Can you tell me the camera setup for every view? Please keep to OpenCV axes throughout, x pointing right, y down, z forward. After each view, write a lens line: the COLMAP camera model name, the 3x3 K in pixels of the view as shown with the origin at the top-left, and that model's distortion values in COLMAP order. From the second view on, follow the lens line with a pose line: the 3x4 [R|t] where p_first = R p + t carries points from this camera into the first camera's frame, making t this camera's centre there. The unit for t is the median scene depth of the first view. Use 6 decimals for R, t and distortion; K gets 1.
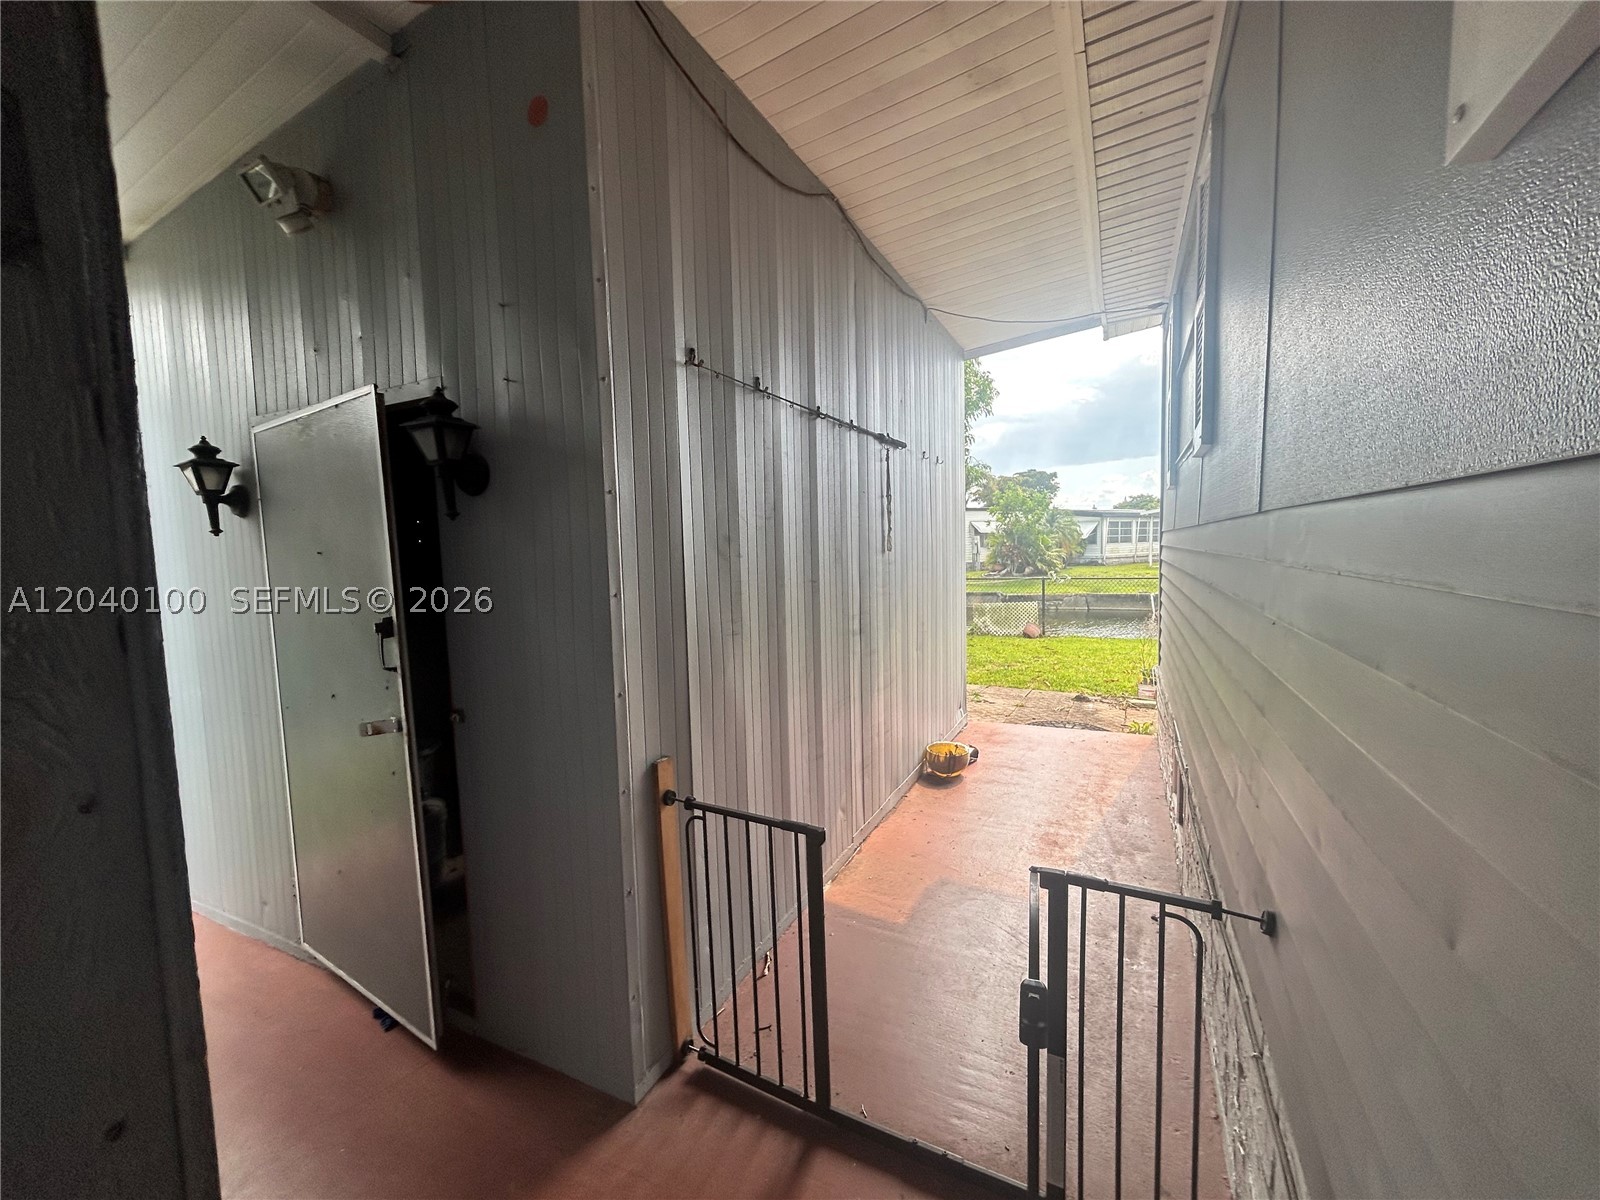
lens RADIAL K [[647.8, 0, 802.7], [0, 647.8, 596.5], [0, 0, 1]] dist [0.000963, 0.000713]
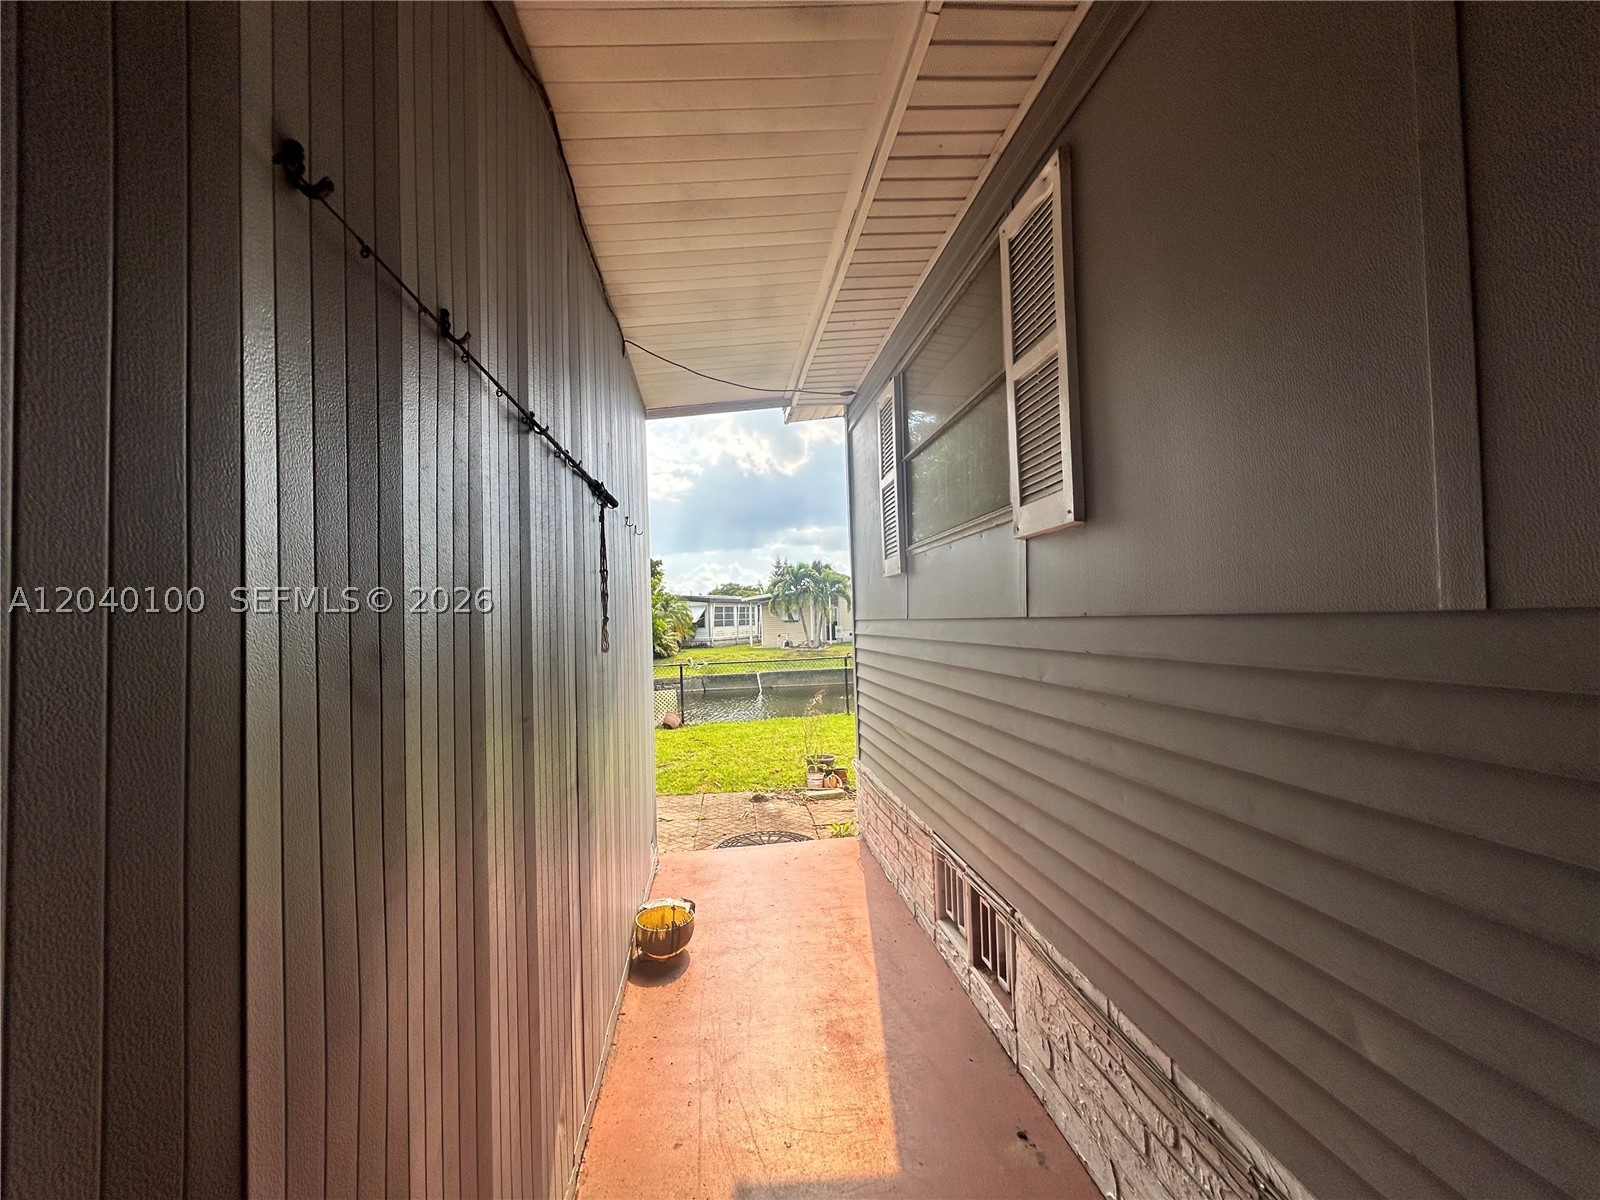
lens RADIAL K [[647.8, 0, 797.4], [0, 647.8, 597.8], [0, 0, 1]] dist [0.000963, 0.000713]
pose [[0.834104, 0.016990, 0.551345, -0.044773], [0.052834, 0.992469, -0.110513, -0.024595], [-0.549070, 0.121309, 0.826926, 0.194325]]
